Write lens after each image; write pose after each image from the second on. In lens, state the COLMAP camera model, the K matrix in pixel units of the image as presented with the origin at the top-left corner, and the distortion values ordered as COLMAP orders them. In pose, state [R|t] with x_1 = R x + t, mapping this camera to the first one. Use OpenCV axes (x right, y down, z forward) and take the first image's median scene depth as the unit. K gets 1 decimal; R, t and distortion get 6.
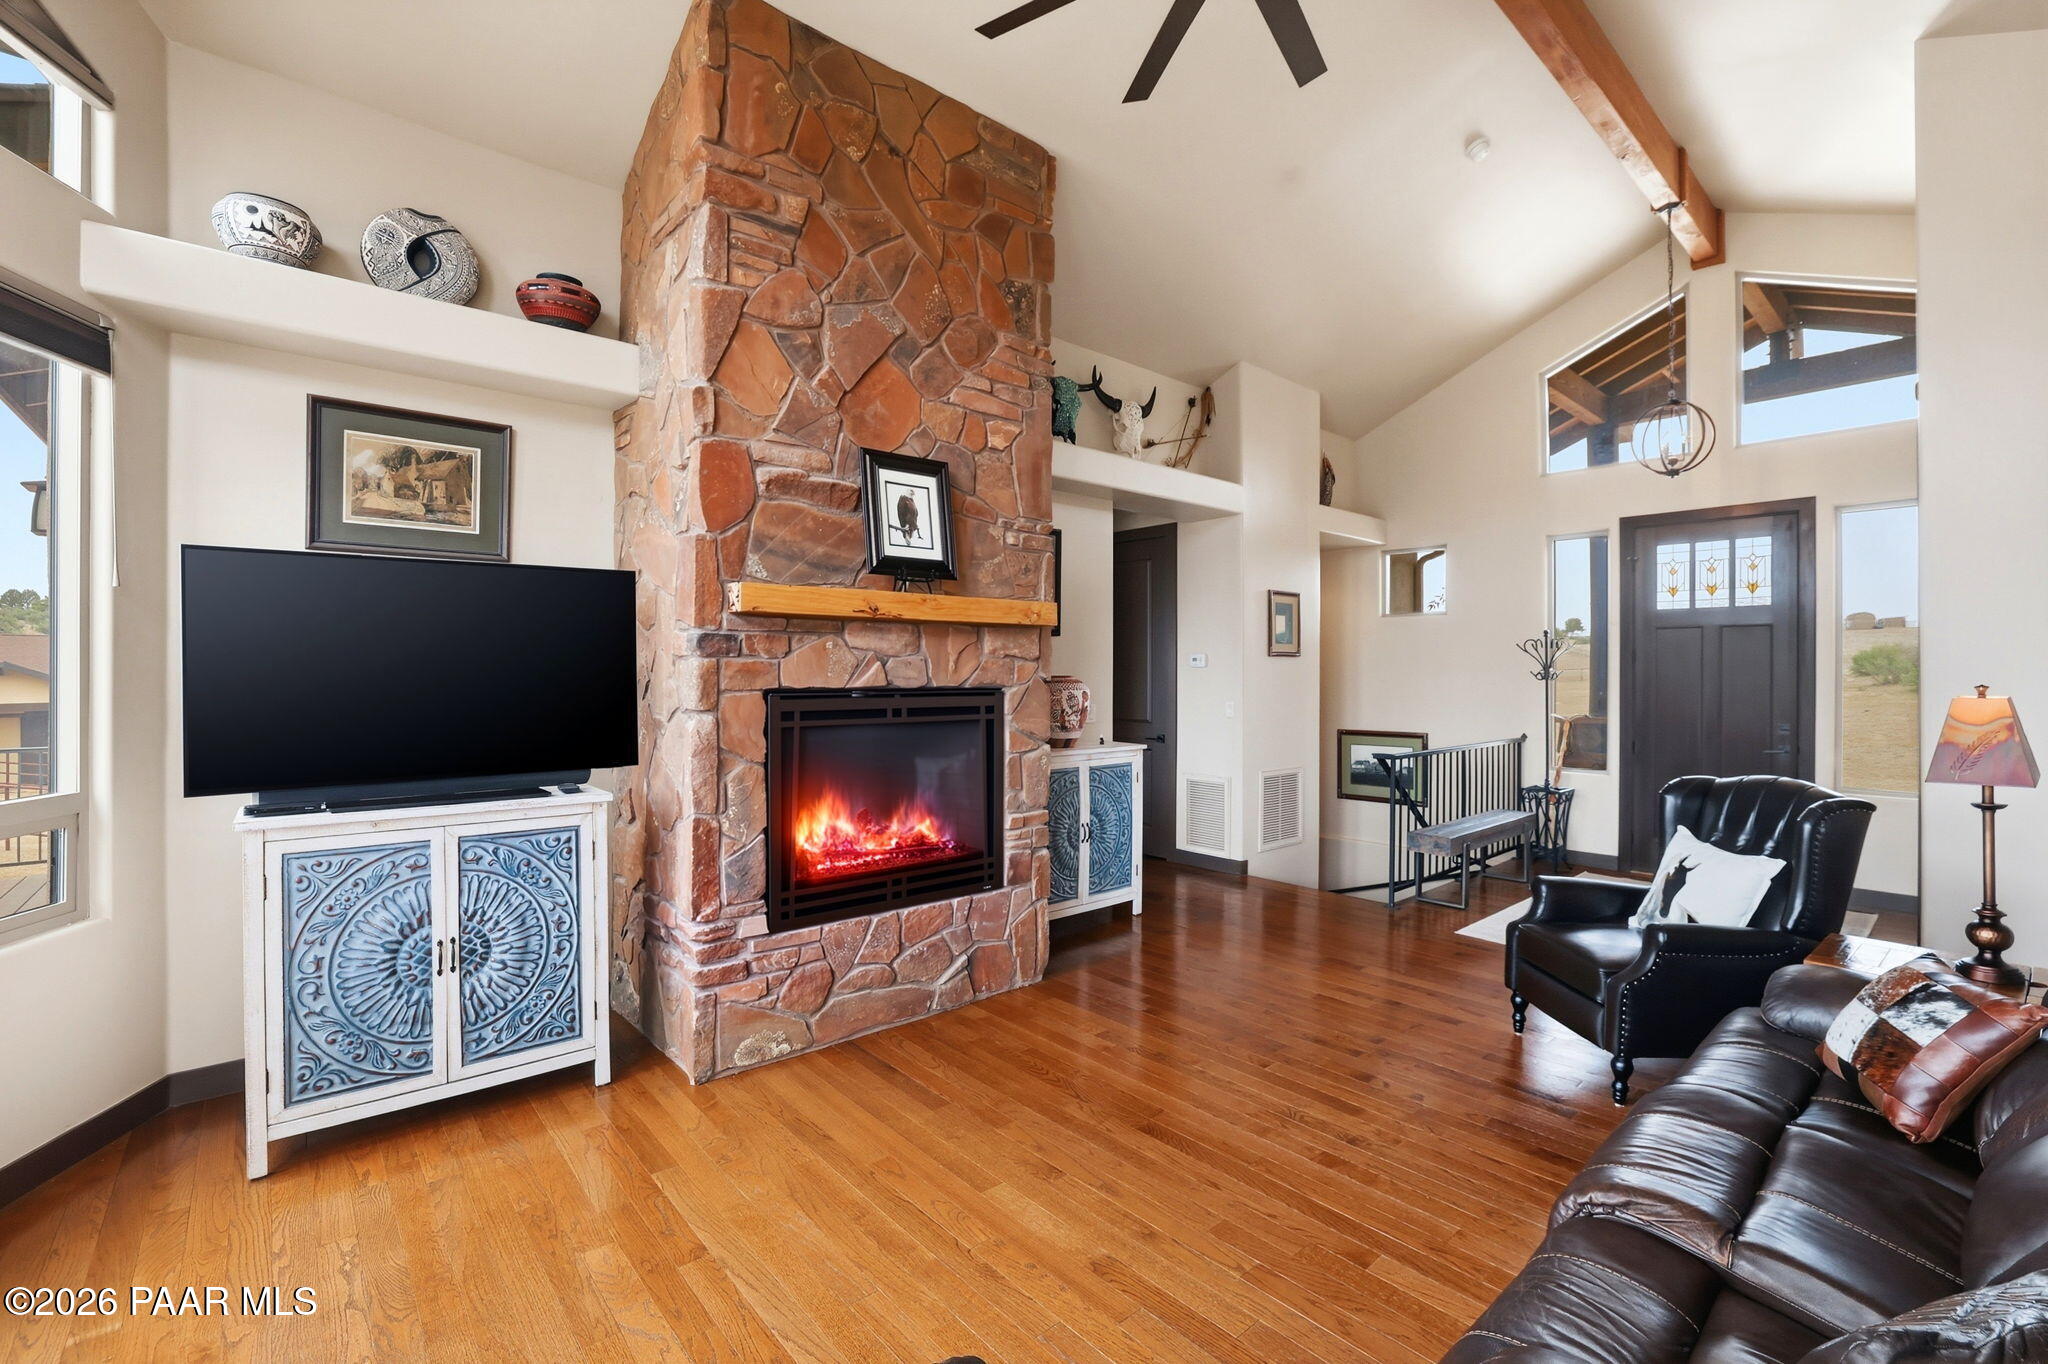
lens RADIAL K [[907.1, 0, 1028.7], [0, 907.1, 675.6], [0, 0, 1]] dist [-0.043670, 0.018023]
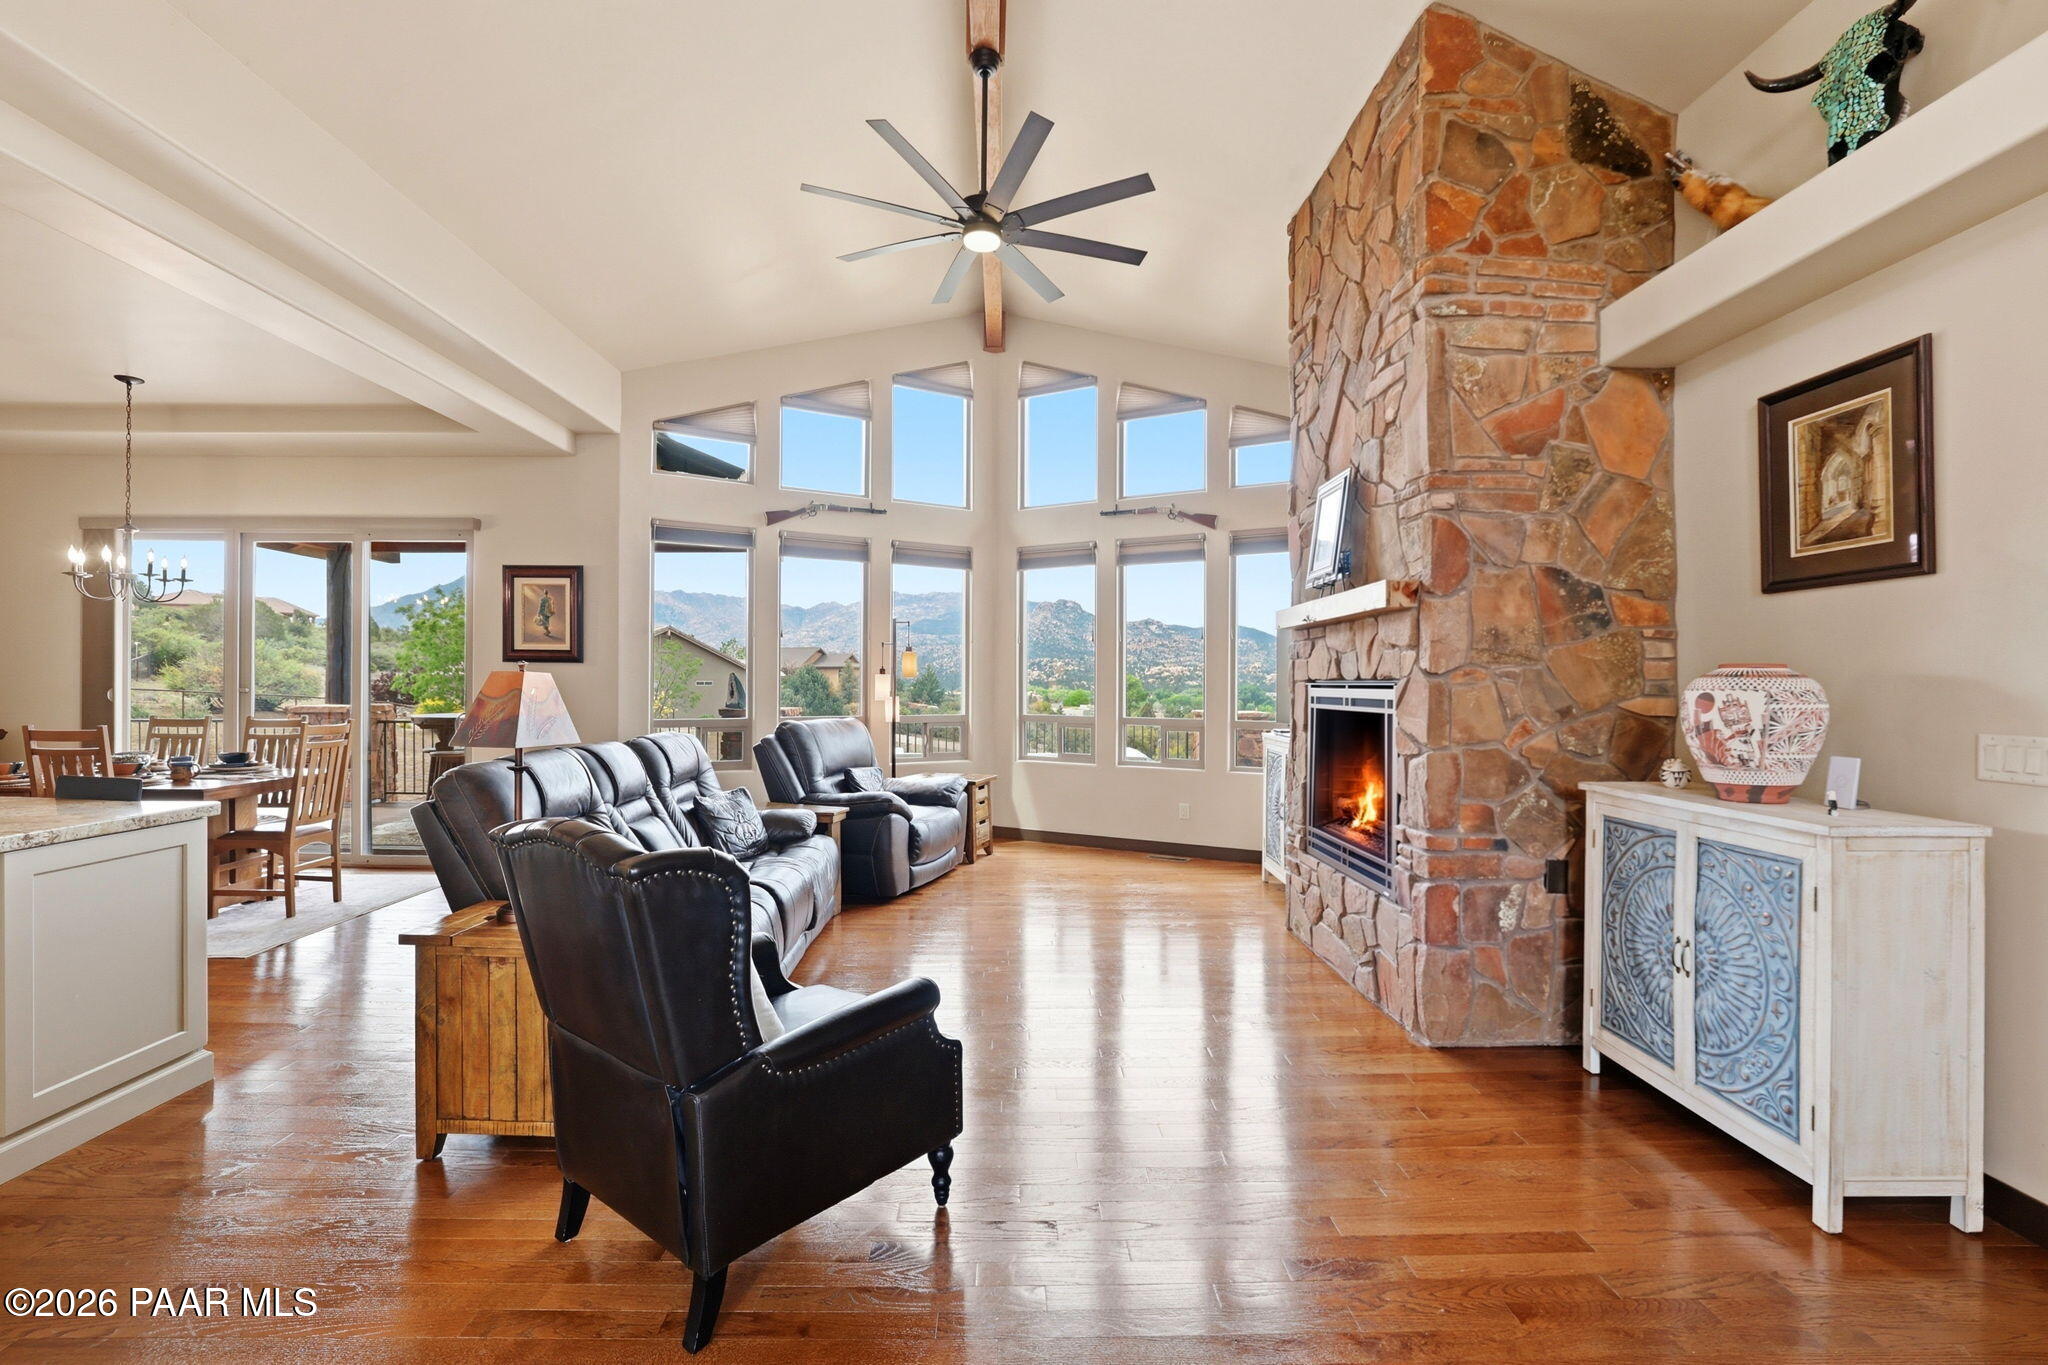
lens RADIAL K [[907.1, 0, 1028.7], [0, 907.1, 676.1], [0, 0, 1]] dist [-0.043670, 0.018023]
pose [[-0.638679, -0.007736, -0.769434, 1.014020], [-0.004718, 0.999970, -0.006138, 0.017861], [0.769459, -0.000290, -0.638696, 1.467332]]
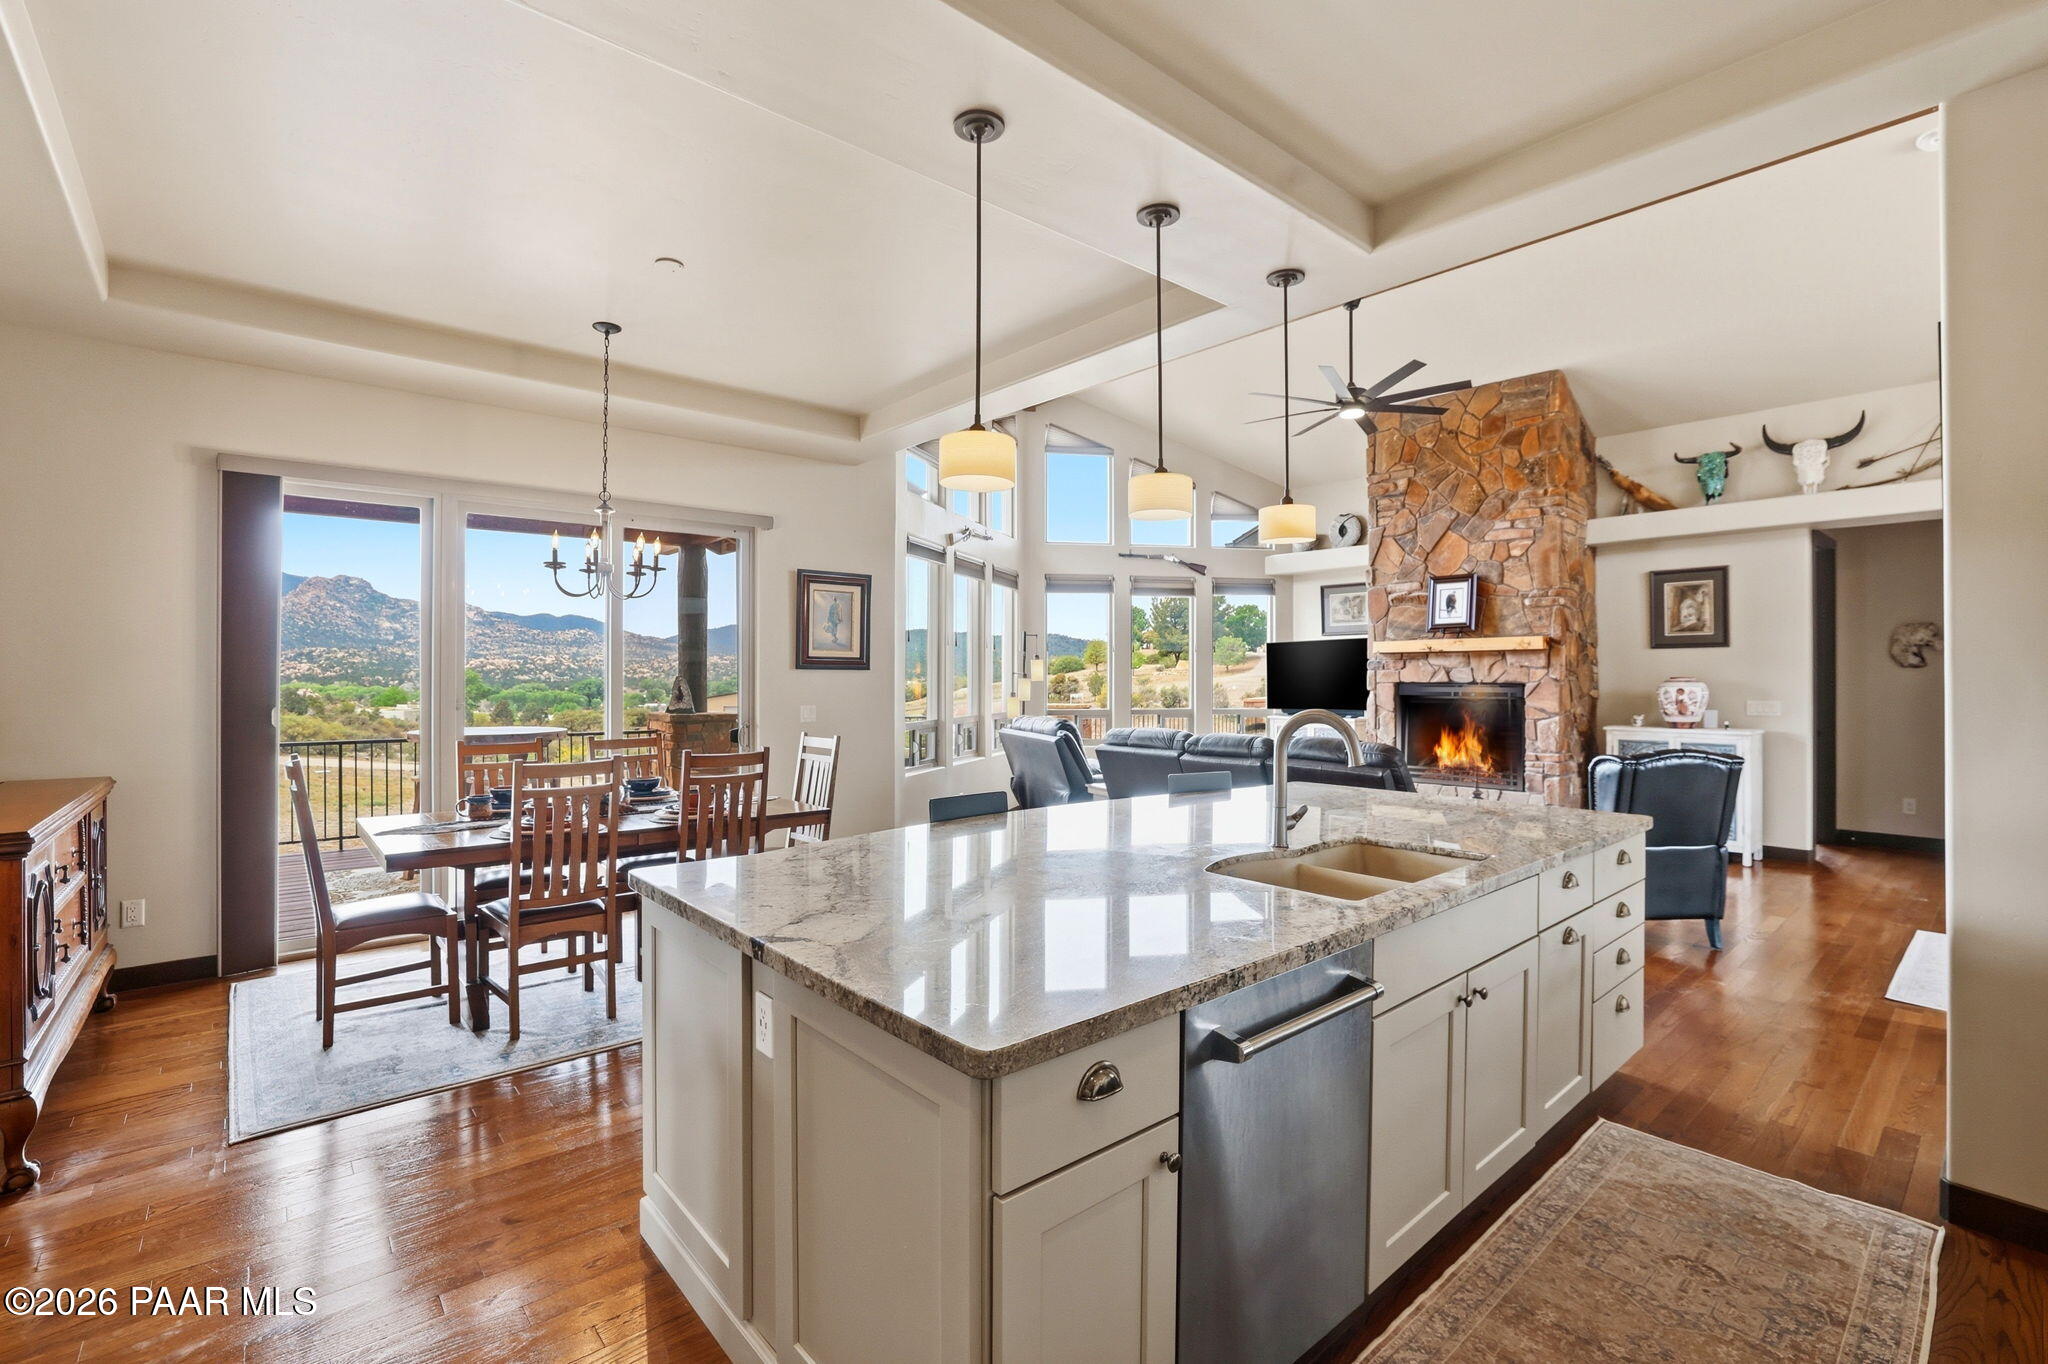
lens RADIAL K [[907.1, 0, 1028.7], [0, 907.1, 675.6], [0, 0, 1]] dist [-0.043670, 0.018023]
pose [[0.001036, -0.001252, -0.999999, 2.055172], [0.000219, 0.999999, -0.001252, -0.001155], [0.999999, -0.000217, 0.001036, -0.013897]]
